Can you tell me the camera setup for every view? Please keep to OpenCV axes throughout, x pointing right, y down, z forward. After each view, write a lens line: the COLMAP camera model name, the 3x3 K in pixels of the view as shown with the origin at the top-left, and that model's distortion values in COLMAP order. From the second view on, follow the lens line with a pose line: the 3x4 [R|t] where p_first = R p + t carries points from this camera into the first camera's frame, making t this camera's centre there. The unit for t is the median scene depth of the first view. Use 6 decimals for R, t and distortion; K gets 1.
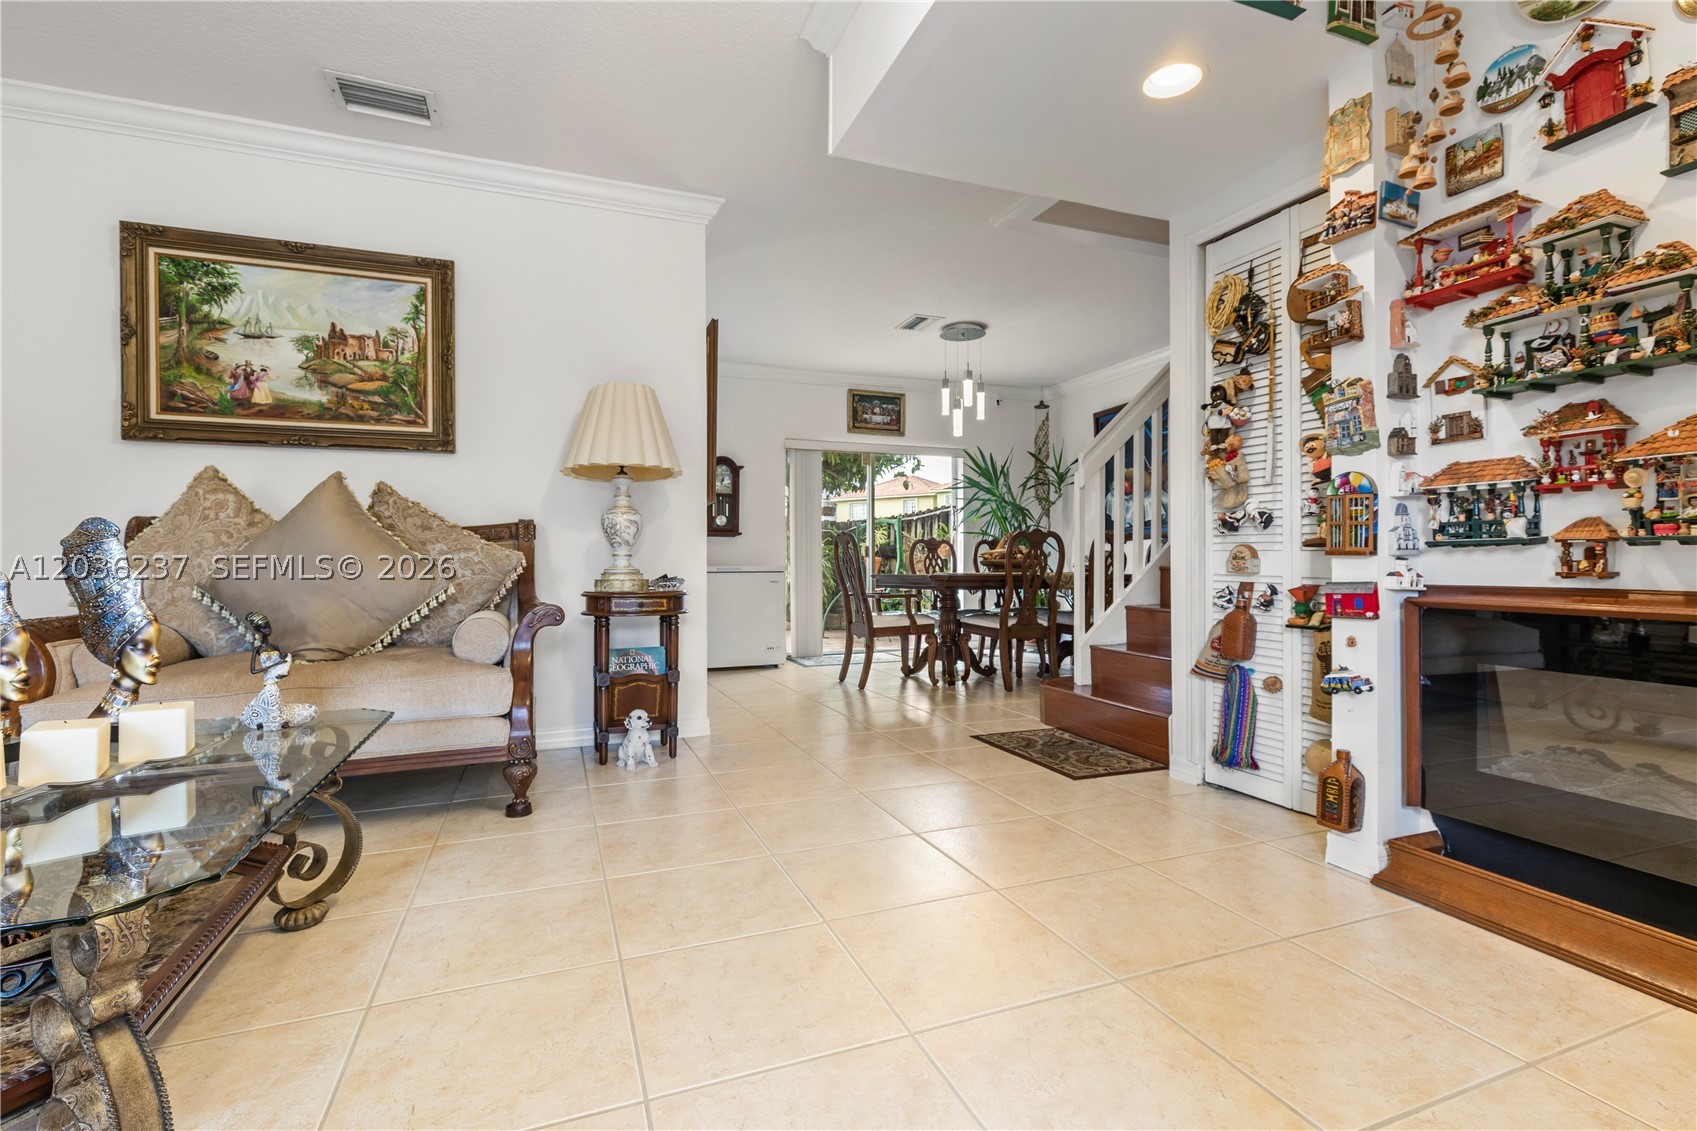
lens RADIAL K [[781.6, 0, 856.5], [0, 781.6, 561.6], [0, 0, 1]] dist [0.003484, -0.002568]
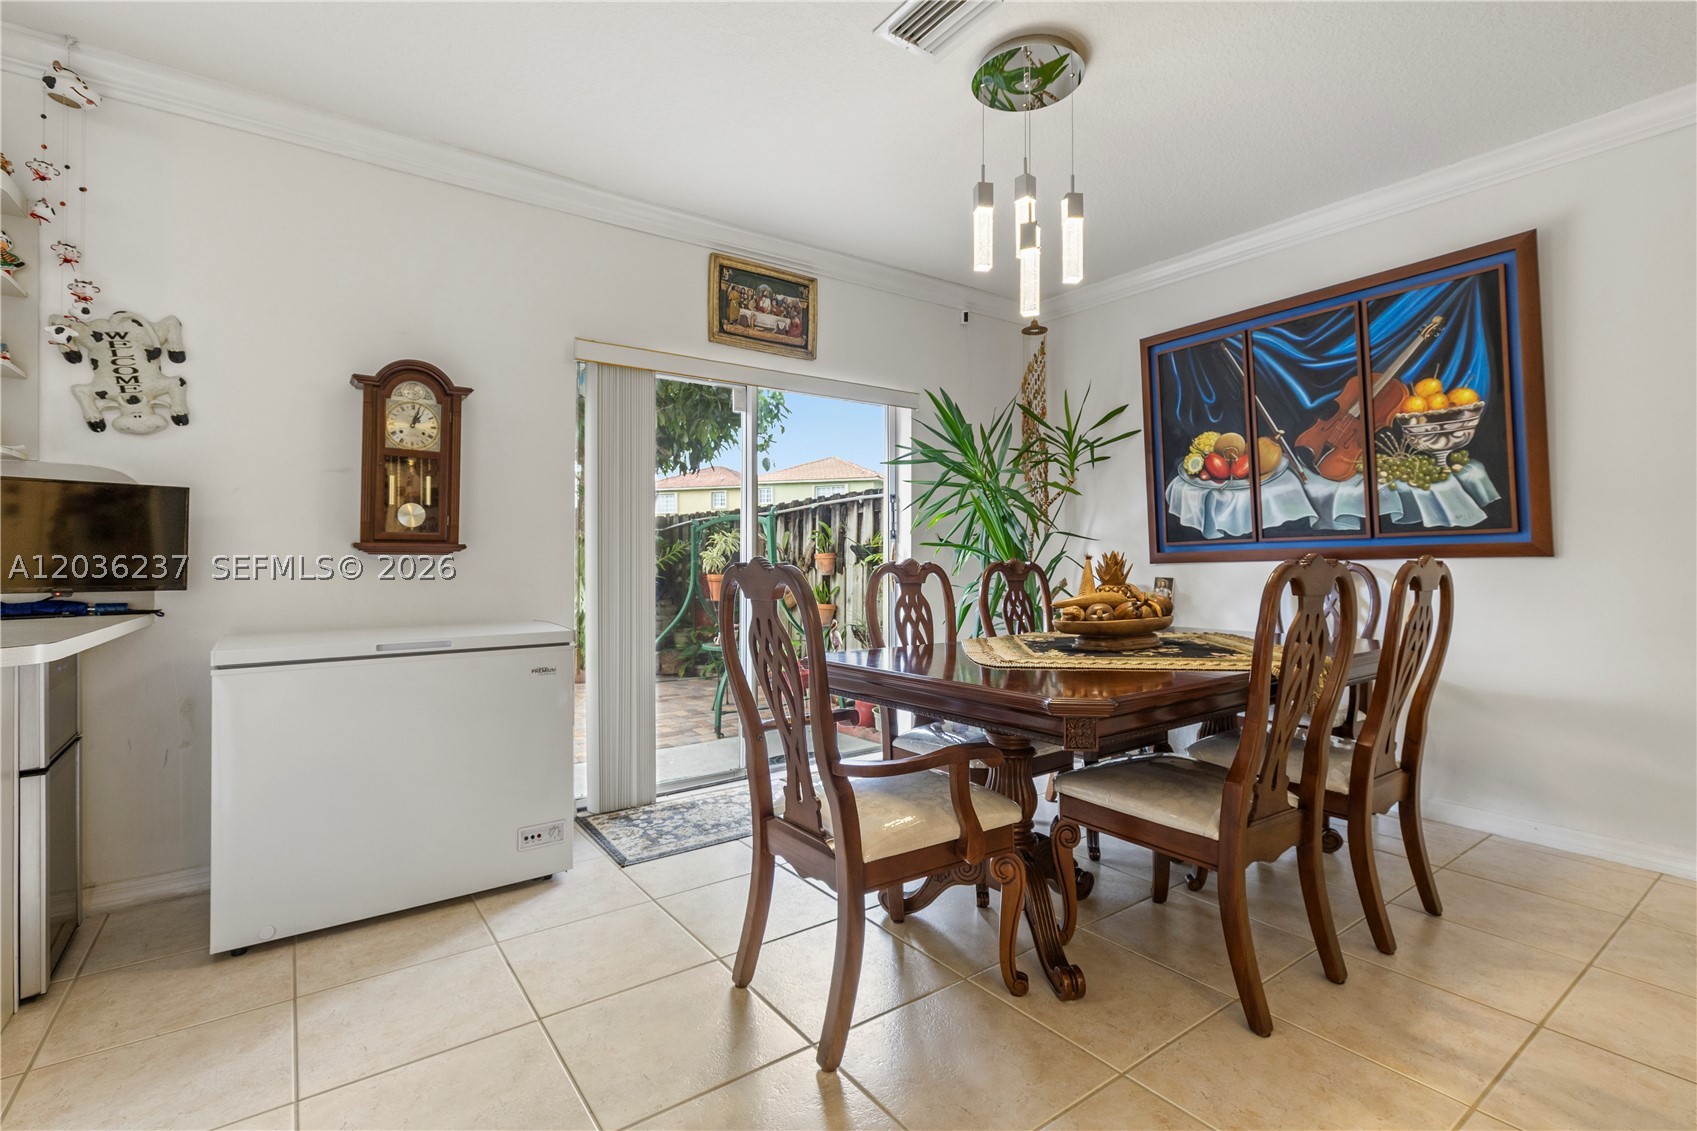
lens RADIAL K [[781.6, 0, 852.5], [0, 781.6, 554.4], [0, 0, 1]] dist [0.003484, -0.002568]
pose [[0.970769, 0.006063, 0.239941, -0.039667], [-0.006184, 0.999981, -0.000249, -0.029826], [-0.239938, -0.001242, 0.970787, 0.487443]]
